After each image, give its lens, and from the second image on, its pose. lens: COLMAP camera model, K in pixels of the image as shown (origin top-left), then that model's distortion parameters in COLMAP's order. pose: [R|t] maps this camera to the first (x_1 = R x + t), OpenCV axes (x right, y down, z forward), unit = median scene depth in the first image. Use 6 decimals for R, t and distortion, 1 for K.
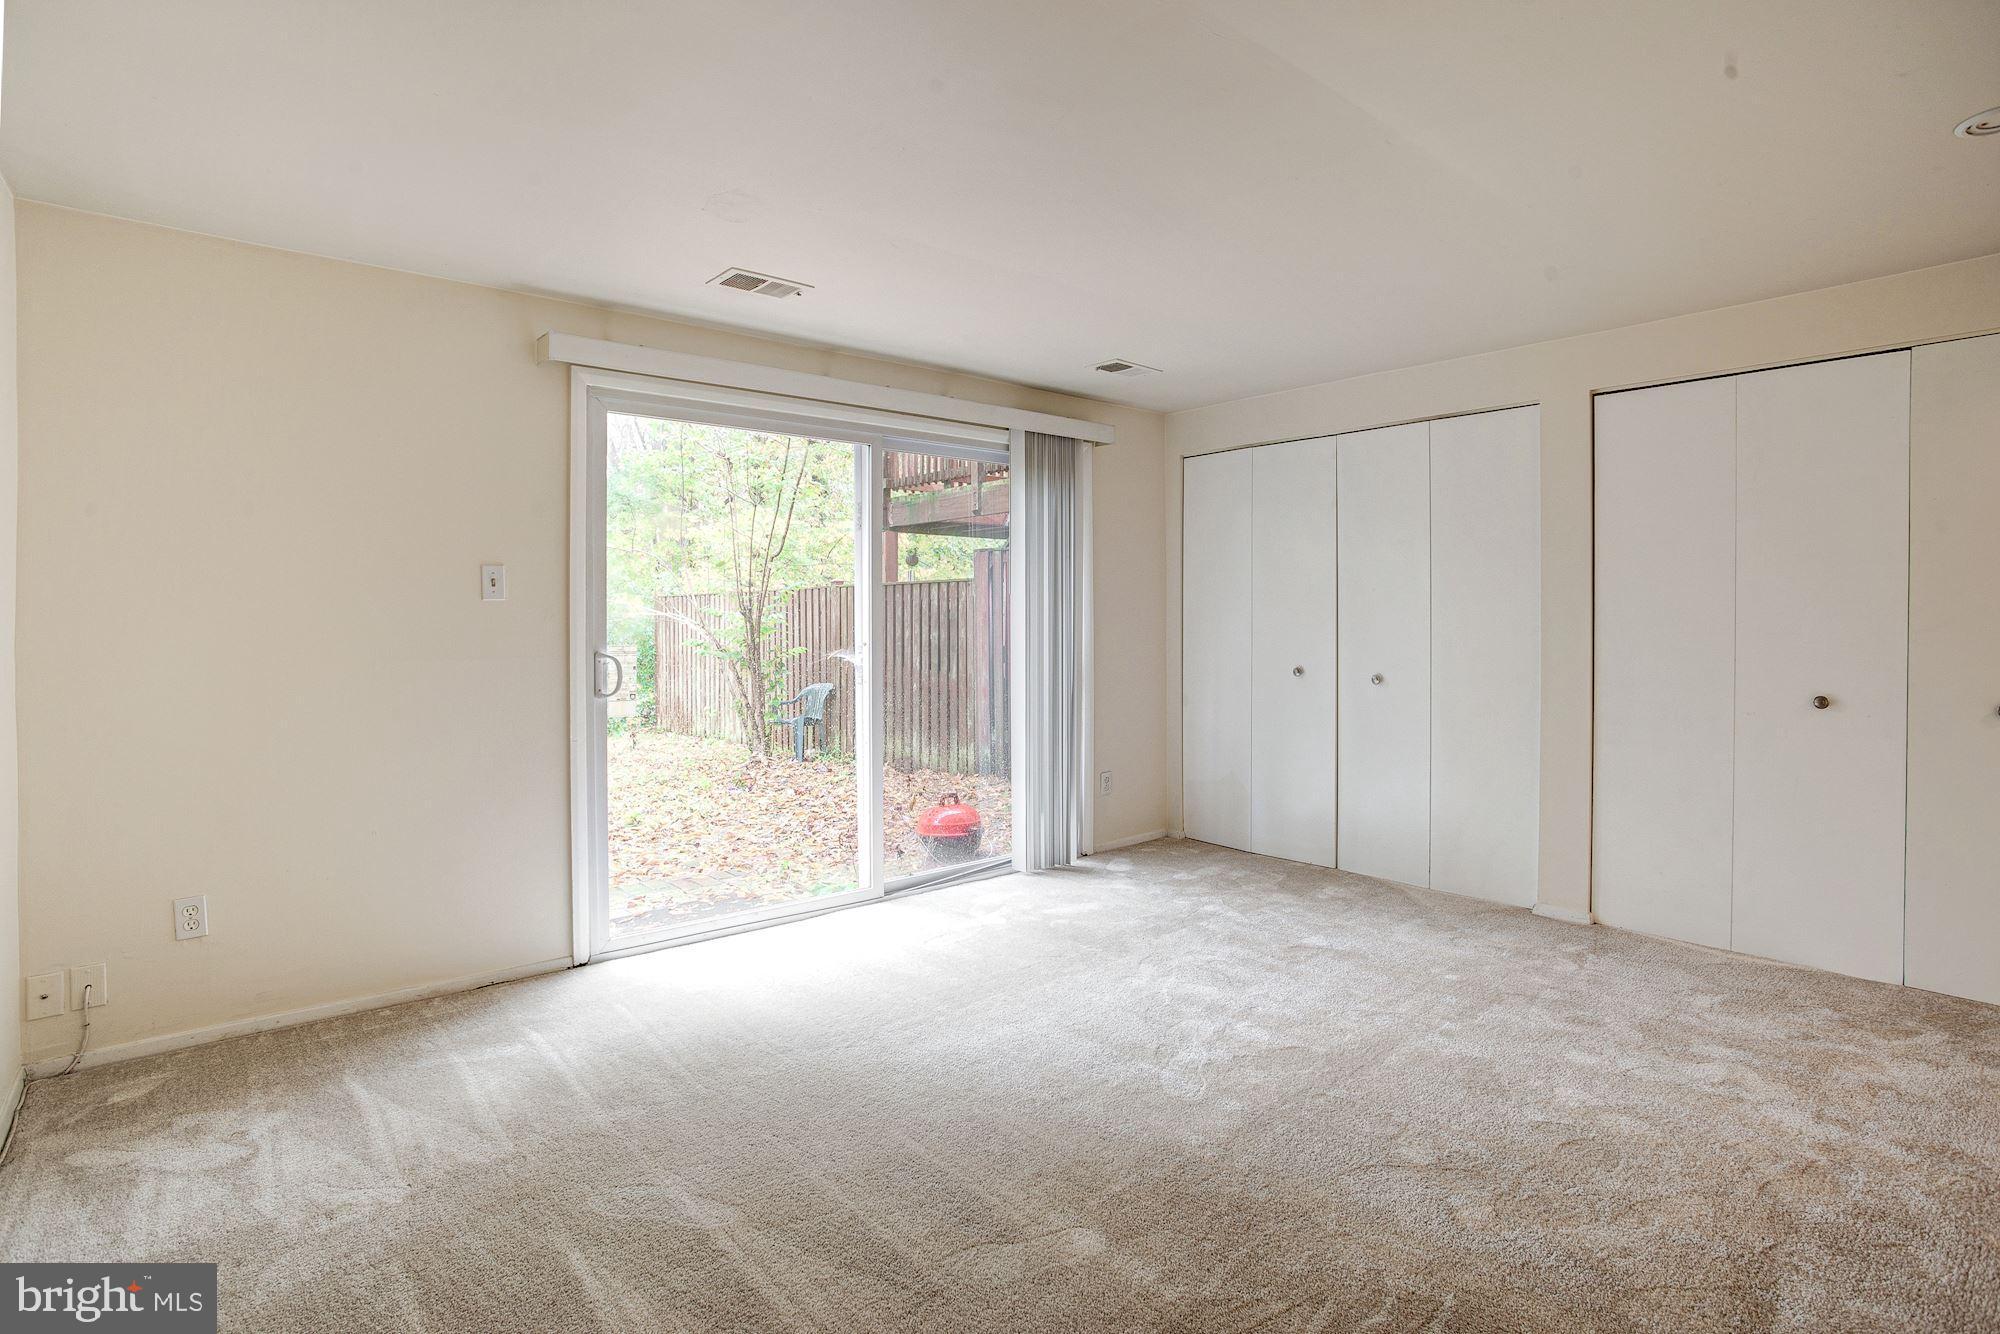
lens RADIAL K [[988.2, 0, 995.2], [0, 988.2, 617.7], [0, 0, 1]] dist [-0.076699, 0.031014]
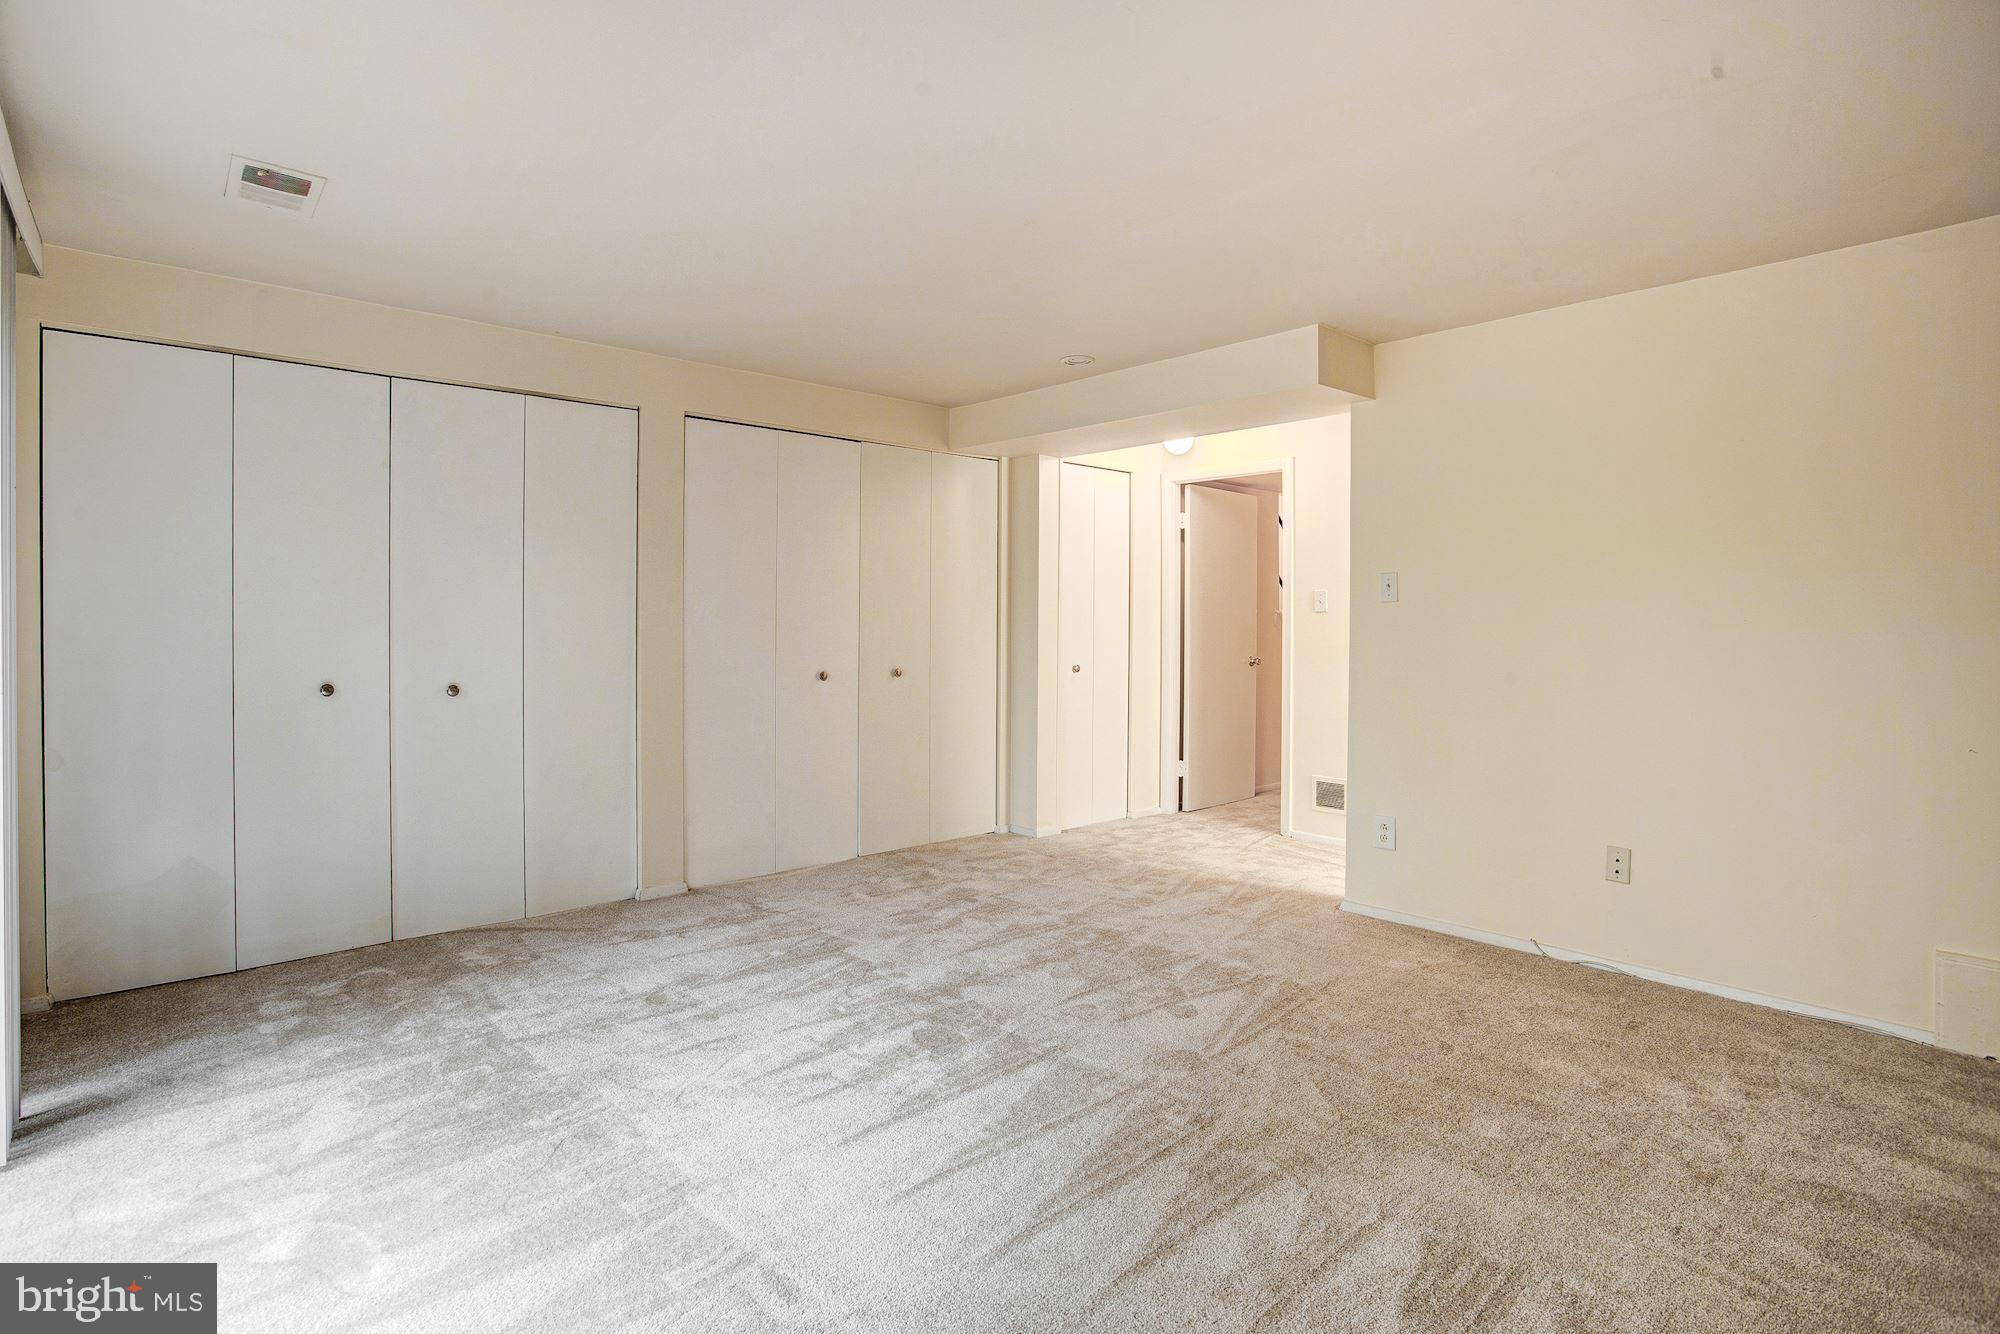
lens RADIAL K [[988.2, 0, 995.2], [0, 988.2, 617.7], [0, 0, 1]] dist [-0.076699, 0.031014]
pose [[-0.029699, 0.005182, 0.999545, -0.512317], [0.003106, 0.999982, -0.005092, 0.009084], [-0.999554, 0.002953, -0.029714, 0.669702]]
